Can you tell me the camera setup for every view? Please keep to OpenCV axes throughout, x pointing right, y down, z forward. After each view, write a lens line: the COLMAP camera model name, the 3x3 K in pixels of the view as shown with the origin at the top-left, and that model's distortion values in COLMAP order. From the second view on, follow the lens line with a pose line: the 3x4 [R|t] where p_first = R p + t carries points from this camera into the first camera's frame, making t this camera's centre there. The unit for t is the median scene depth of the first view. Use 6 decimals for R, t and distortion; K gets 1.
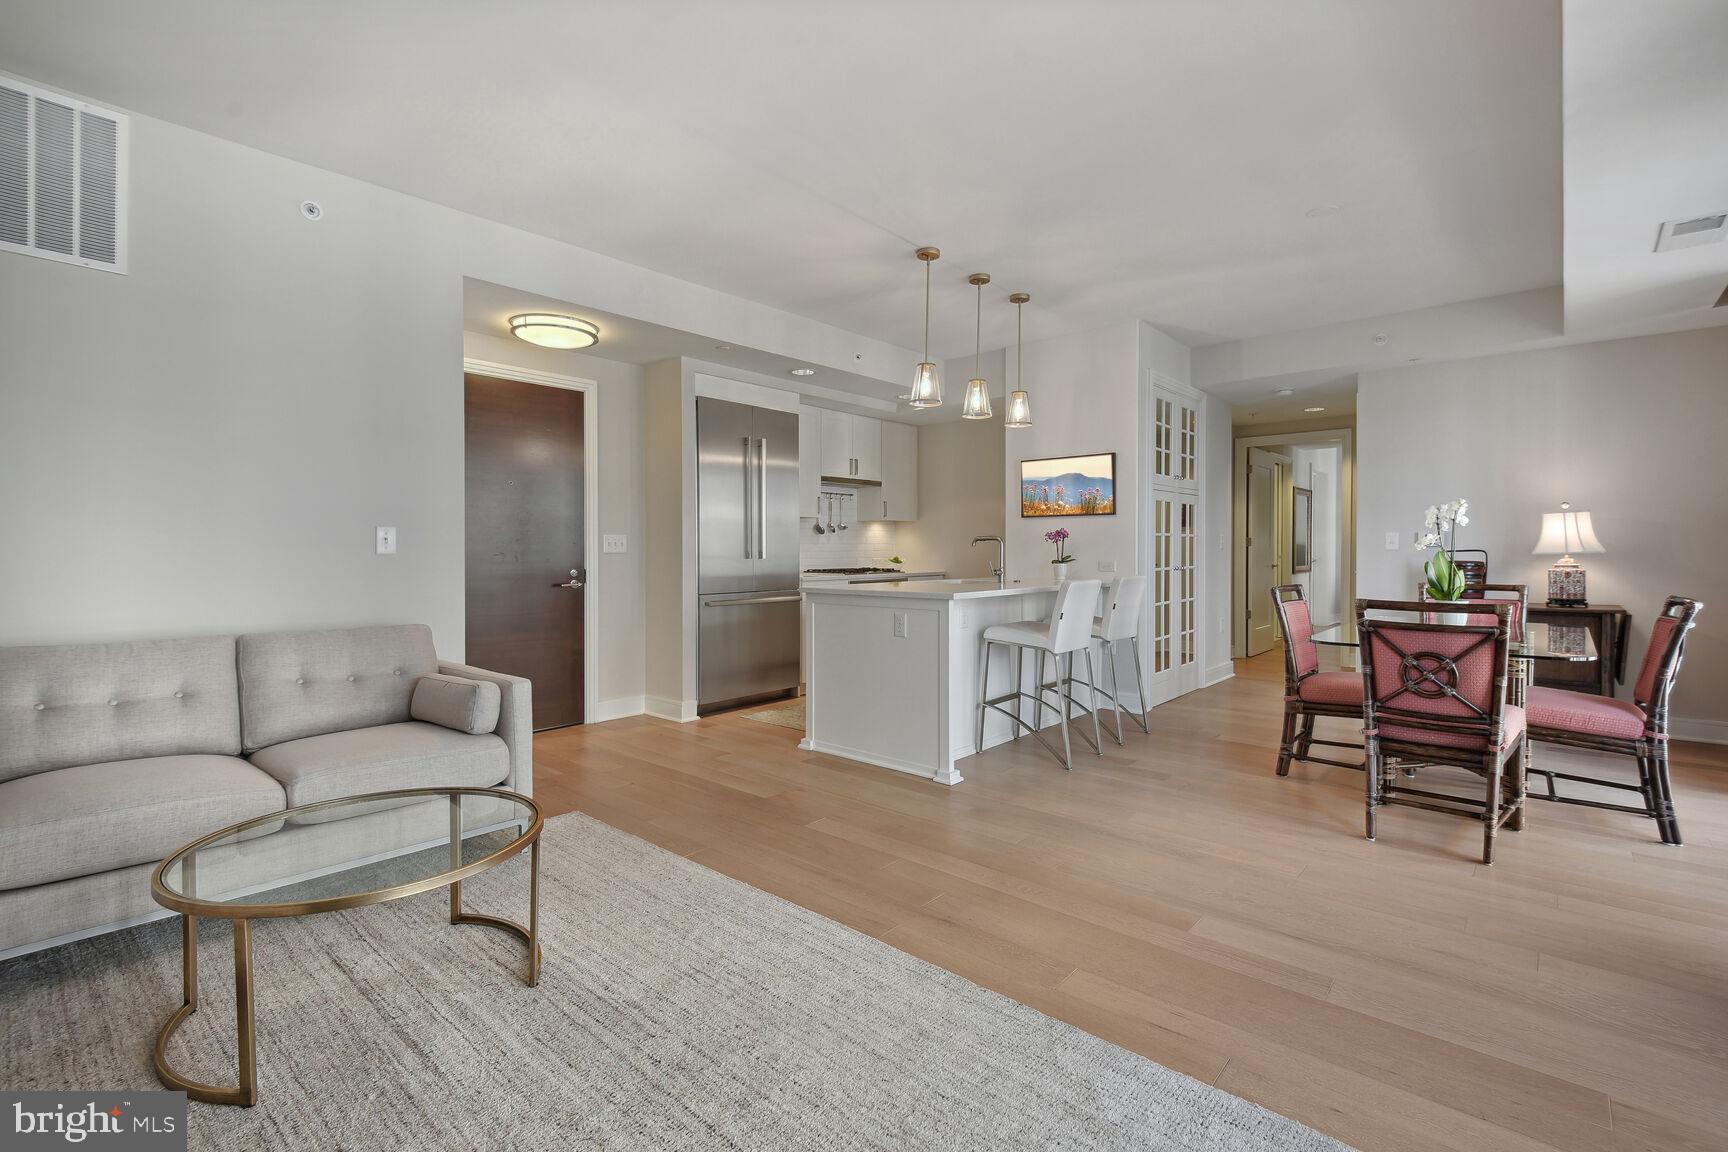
lens RADIAL K [[797.8, 0, 874.3], [0, 797.8, 565.4], [0, 0, 1]] dist [0.013352, -0.008011]
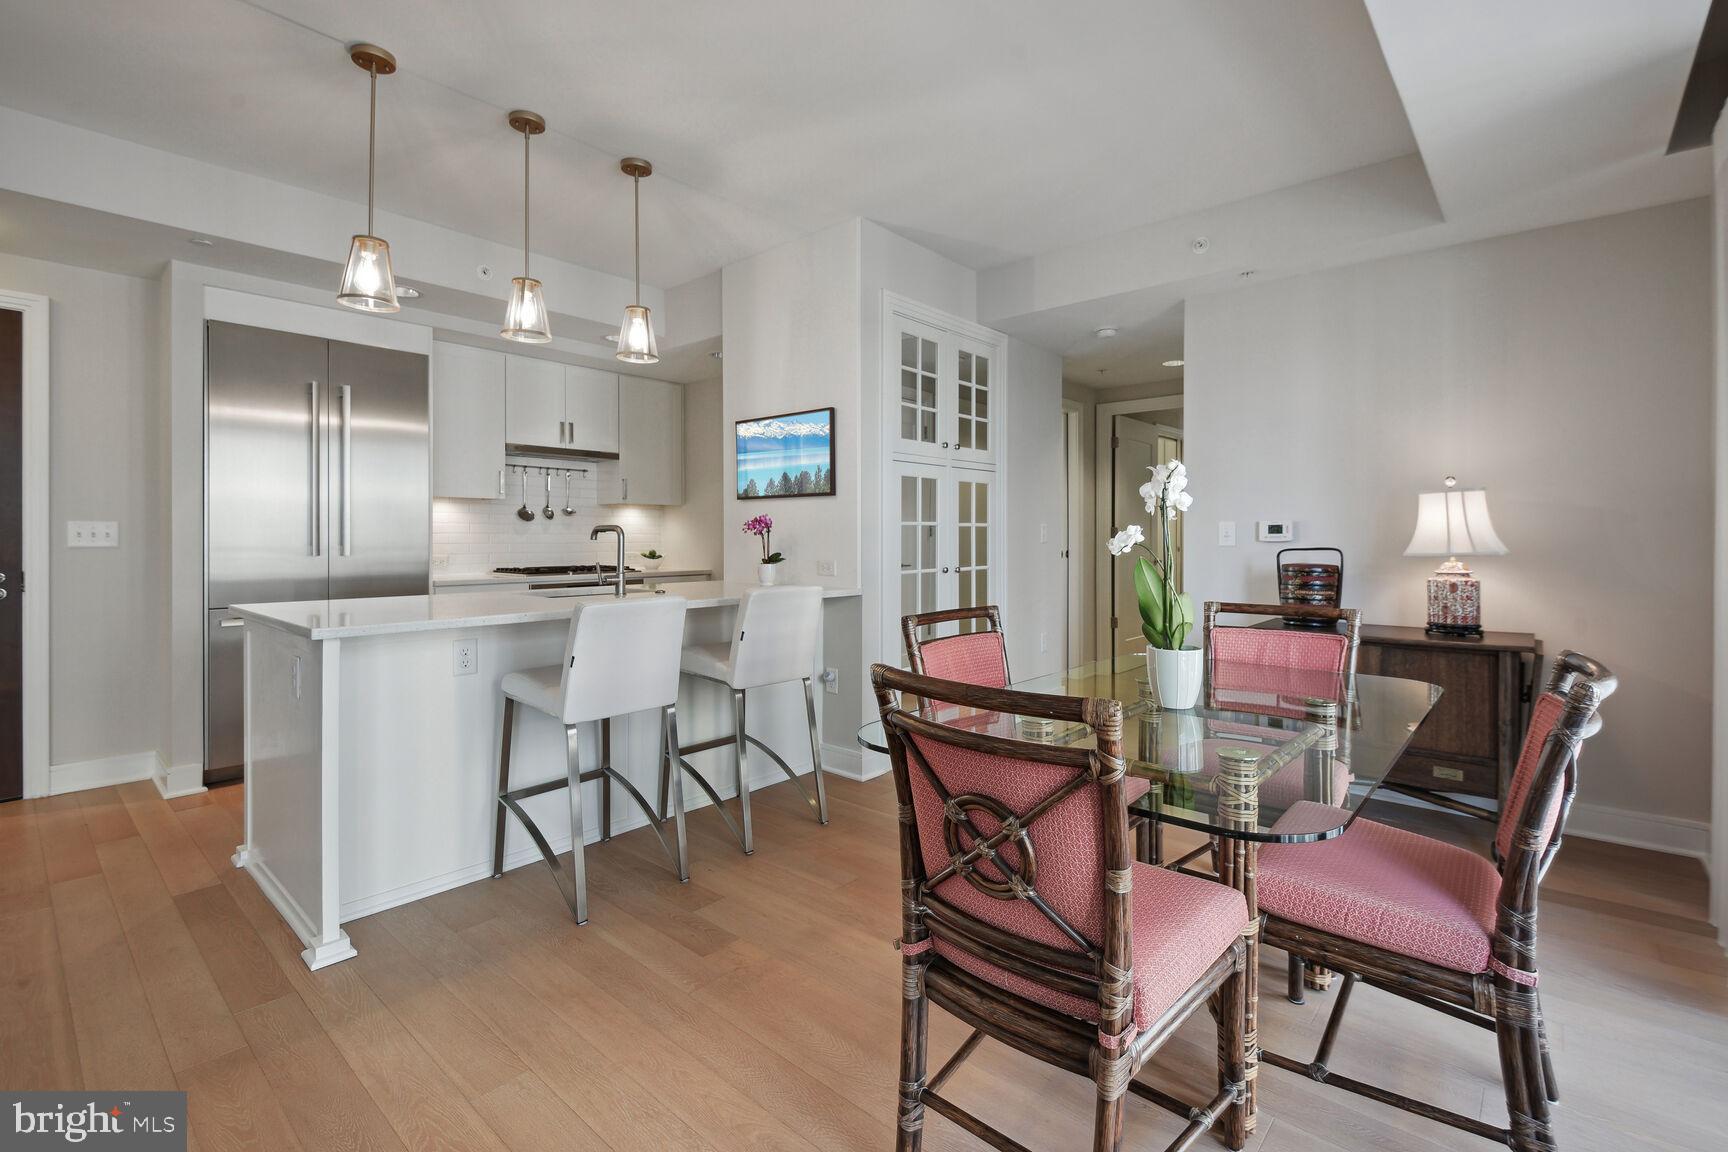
lens RADIAL K [[797.8, 0, 869.2], [0, 797.8, 543.9], [0, 0, 1]] dist [0.013352, -0.008011]
pose [[0.999994, 0.003509, 0.000524, 0.353697], [-0.003503, 0.999935, -0.010880, -0.013714], [-0.000562, 0.010878, 0.999941, 0.316042]]
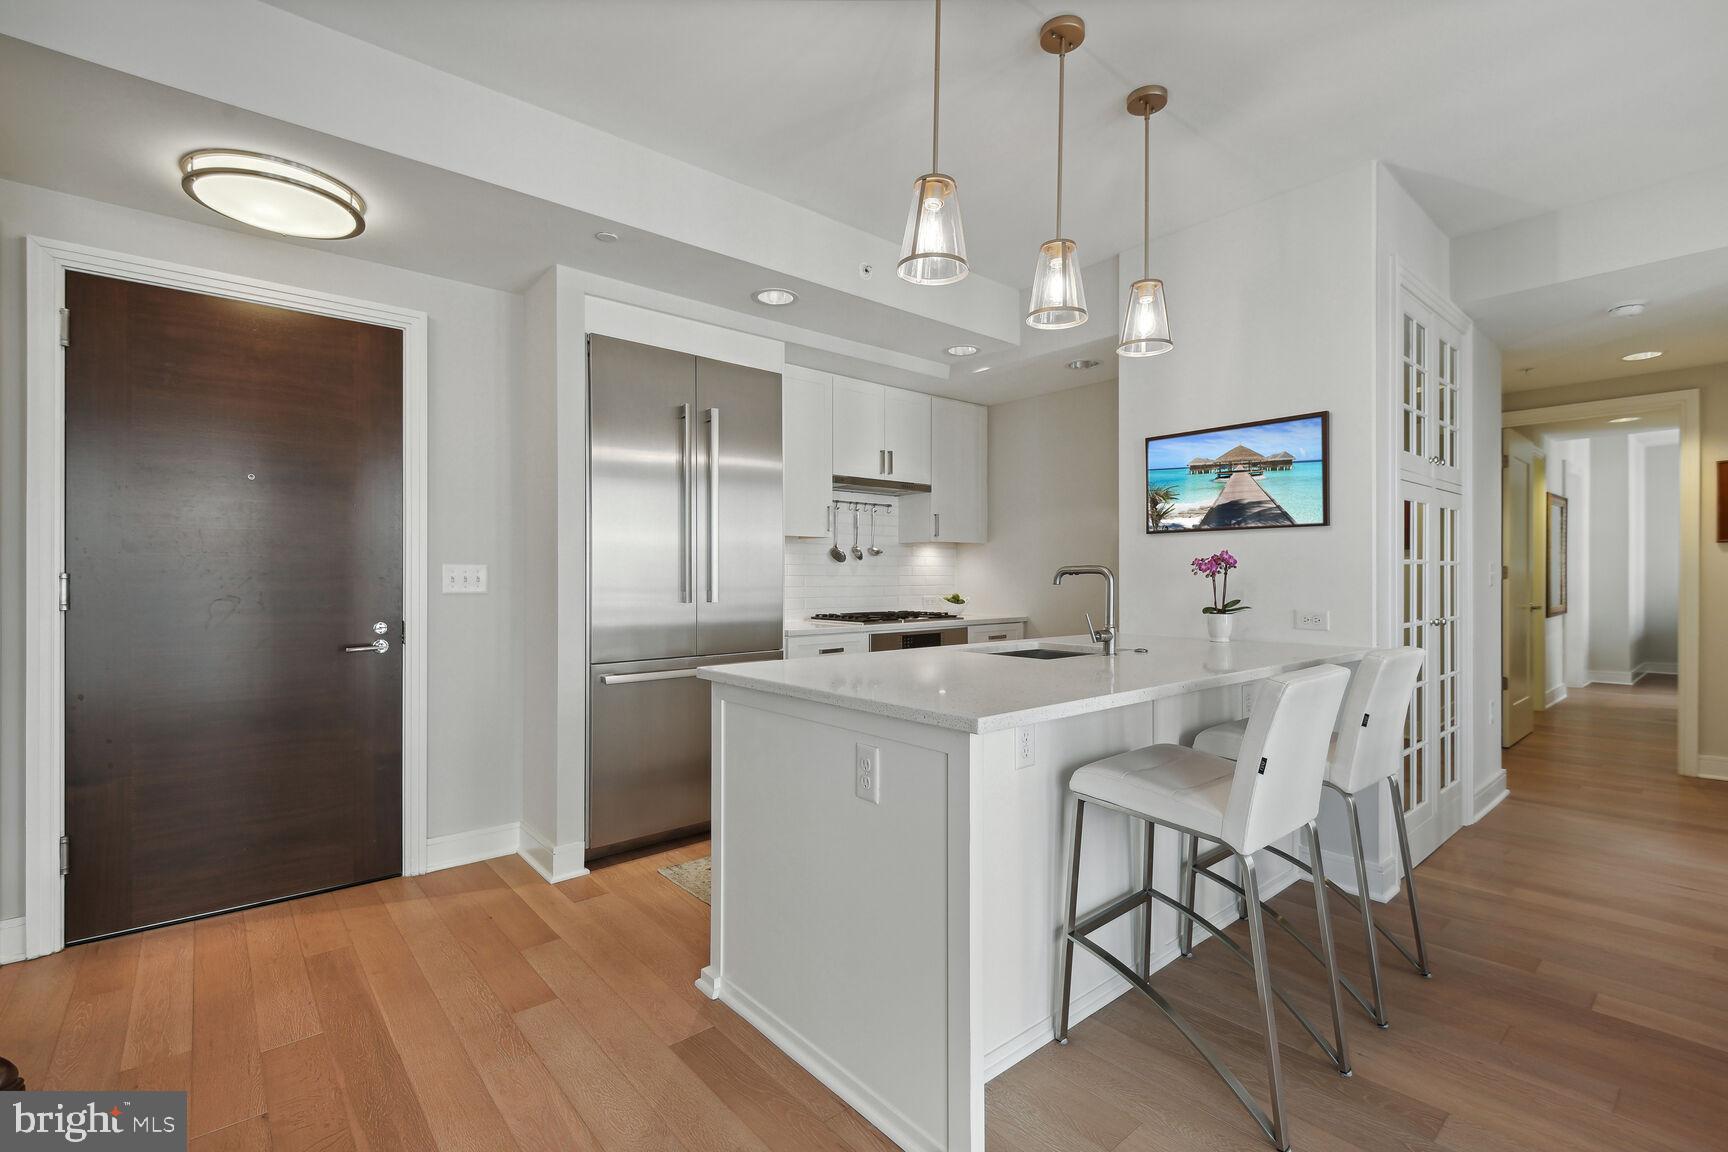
lens RADIAL K [[797.8, 0, 870.7], [0, 797.8, 581.7], [0, 0, 1]] dist [0.013352, -0.008011]
pose [[0.990441, 0.001144, -0.137934, 0.072997], [-0.003001, 0.999908, -0.013259, -0.018048], [0.137906, 0.013546, 0.990353, 0.442253]]
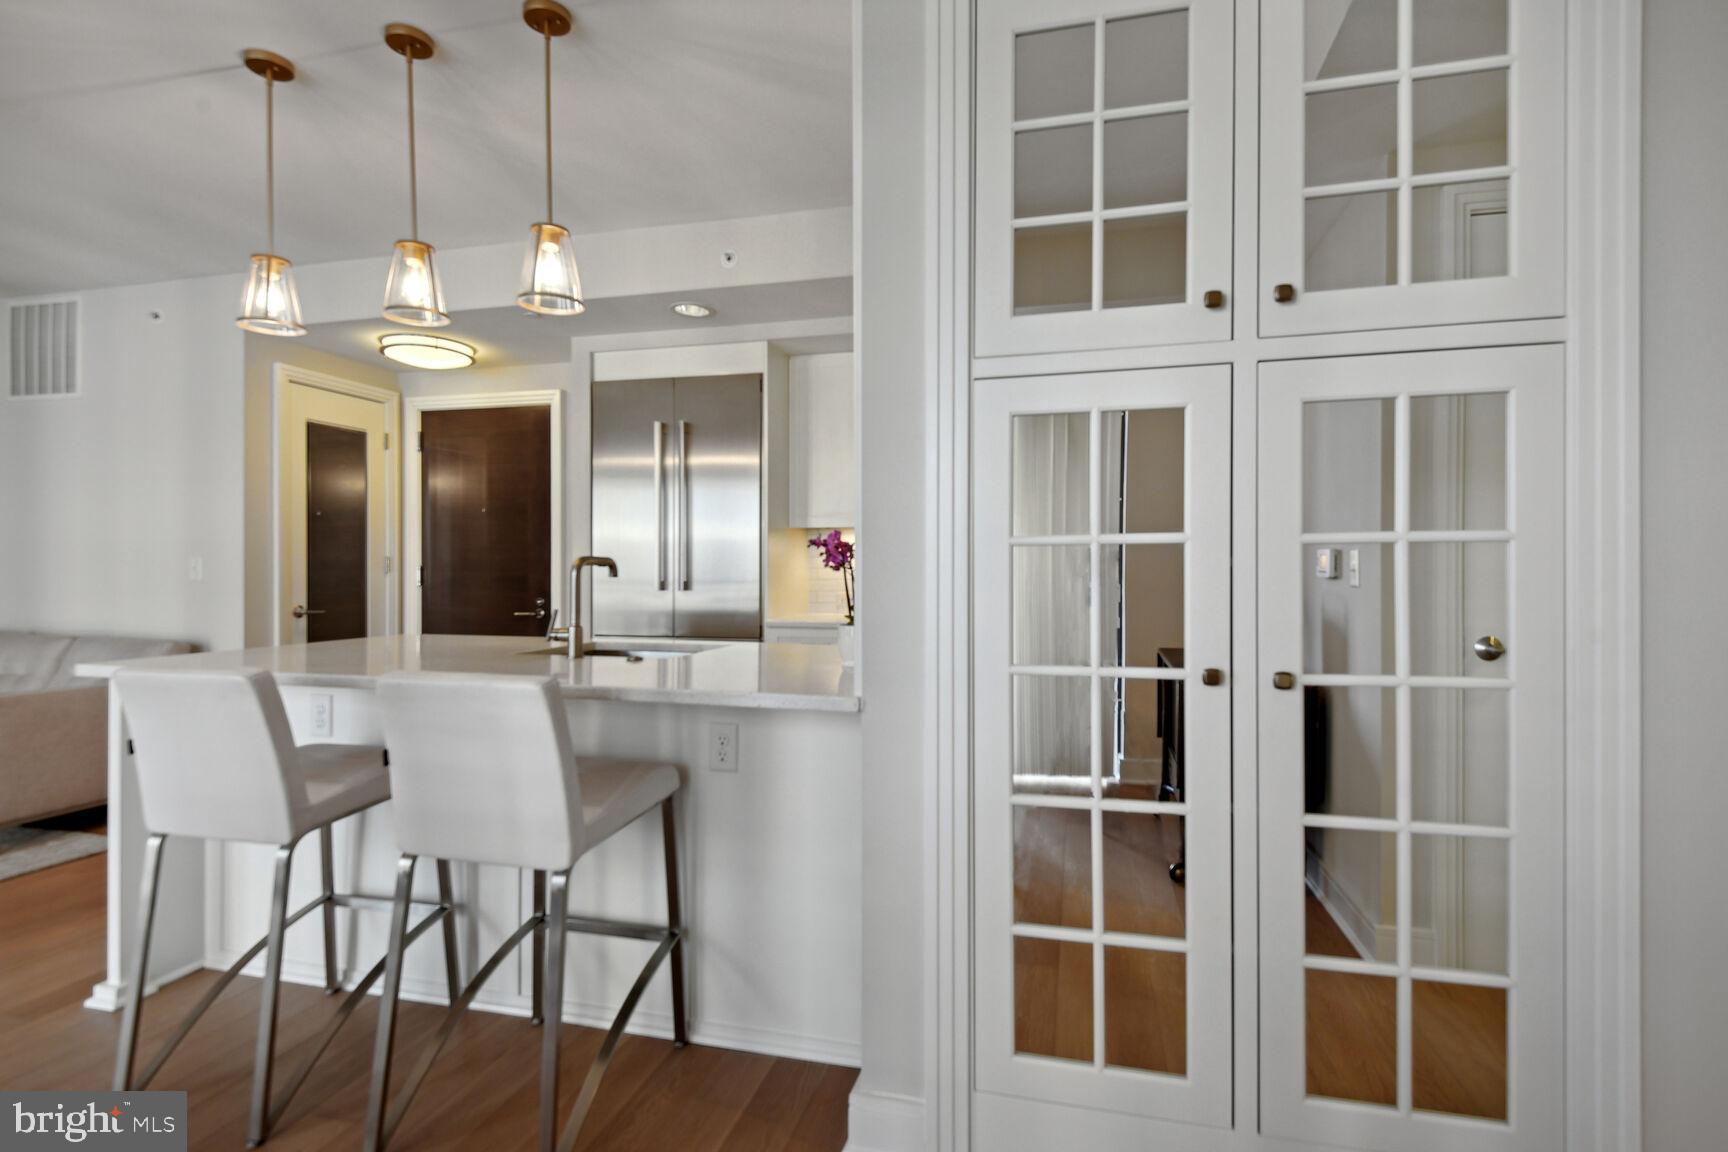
lens RADIAL K [[797.8, 0, 877.8], [0, 797.8, 590.0], [0, 0, 1]] dist [0.013352, -0.008011]
pose [[0.463295, 0.019420, -0.885991, 0.617571], [-0.026759, 0.999611, 0.007918, -0.024279], [0.885800, 0.020040, 0.463635, 0.904622]]
